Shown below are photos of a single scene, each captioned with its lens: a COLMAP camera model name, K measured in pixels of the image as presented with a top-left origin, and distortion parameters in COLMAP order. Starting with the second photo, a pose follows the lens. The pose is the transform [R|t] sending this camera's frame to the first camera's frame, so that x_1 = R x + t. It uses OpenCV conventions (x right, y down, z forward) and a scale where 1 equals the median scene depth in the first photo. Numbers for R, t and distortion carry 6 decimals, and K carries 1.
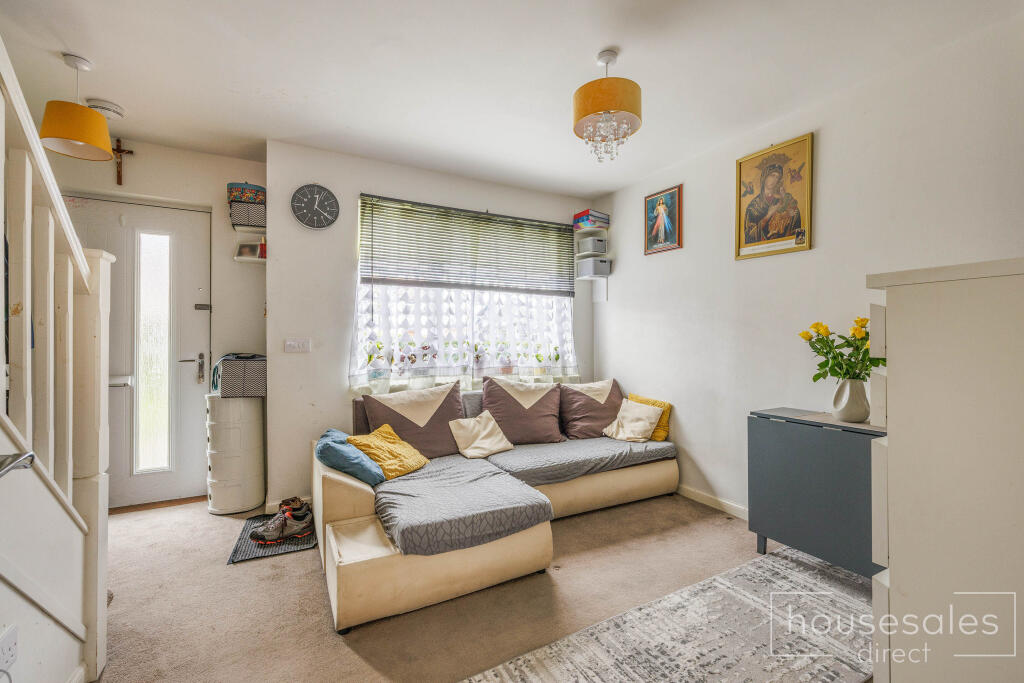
lens RADIAL K [[448.0, 0, 516.0], [0, 448.0, 336.4], [0, 0, 1]] dist [0.004966, 0.001185]
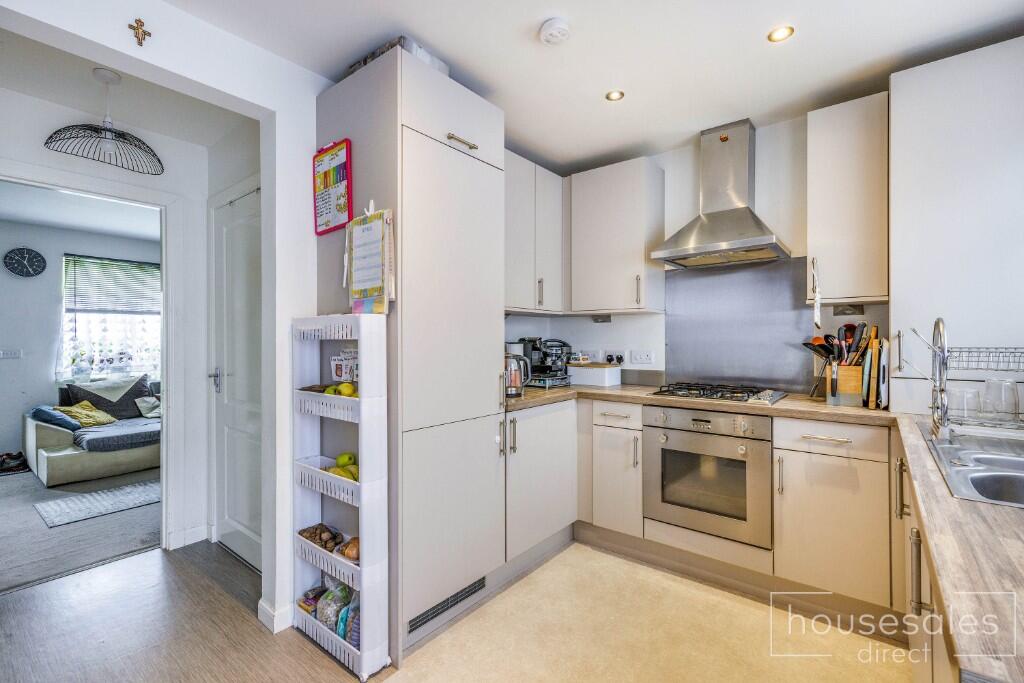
lens RADIAL K [[448.0, 0, 504.2], [0, 448.0, 342.3], [0, 0, 1]] dist [0.004966, 0.001185]
pose [[0.913935, -0.001675, 0.405856, 0.406022], [-0.003522, 0.999921, 0.012059, -0.040405], [-0.405844, -0.012450, 0.913857, -1.035412]]
